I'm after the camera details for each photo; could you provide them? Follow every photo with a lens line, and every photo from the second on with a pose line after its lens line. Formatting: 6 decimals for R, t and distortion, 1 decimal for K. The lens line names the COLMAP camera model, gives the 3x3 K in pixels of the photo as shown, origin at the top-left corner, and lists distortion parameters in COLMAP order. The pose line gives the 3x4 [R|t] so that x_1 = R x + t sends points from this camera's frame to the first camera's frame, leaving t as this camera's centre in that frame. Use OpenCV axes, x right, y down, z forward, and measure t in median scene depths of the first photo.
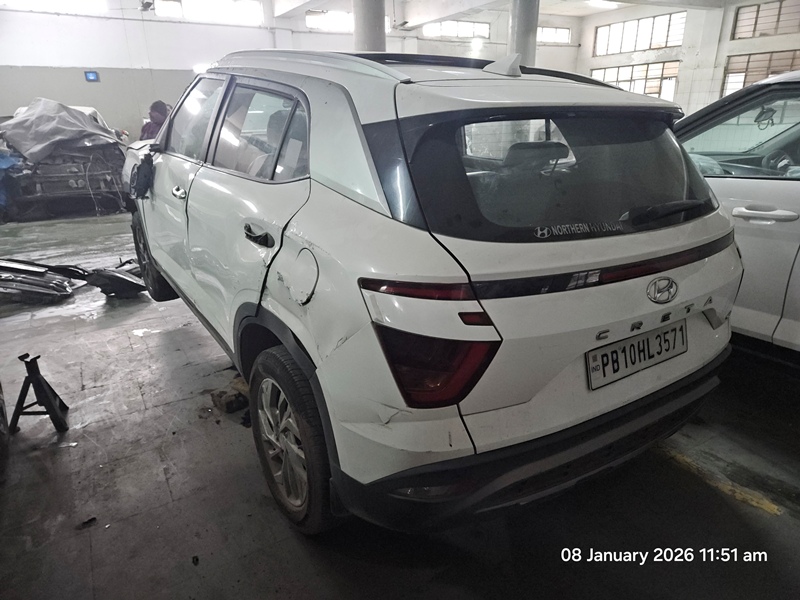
lens RADIAL K [[526.6, 0, 426.7], [0, 526.6, 299.2], [0, 0, 1]] dist [0.072143, -0.053038]
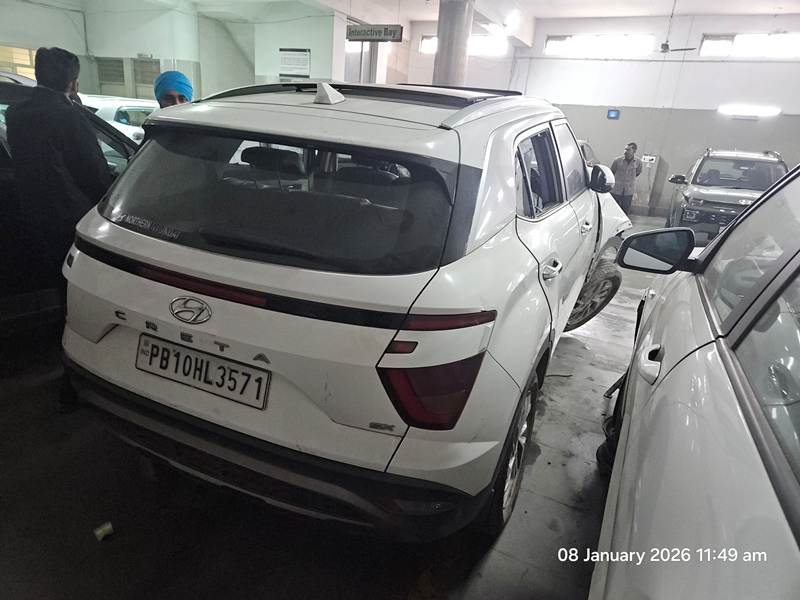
lens RADIAL K [[542.1, 0, 404.2], [0, 542.1, 308.9], [0, 0, 1]] dist [0.074724, -0.061754]
pose [[0.518900, 0.318325, -0.793355, 2.147383], [-0.364959, 0.921742, 0.131134, -0.439945], [0.773012, 0.221497, 0.594467, 1.024037]]
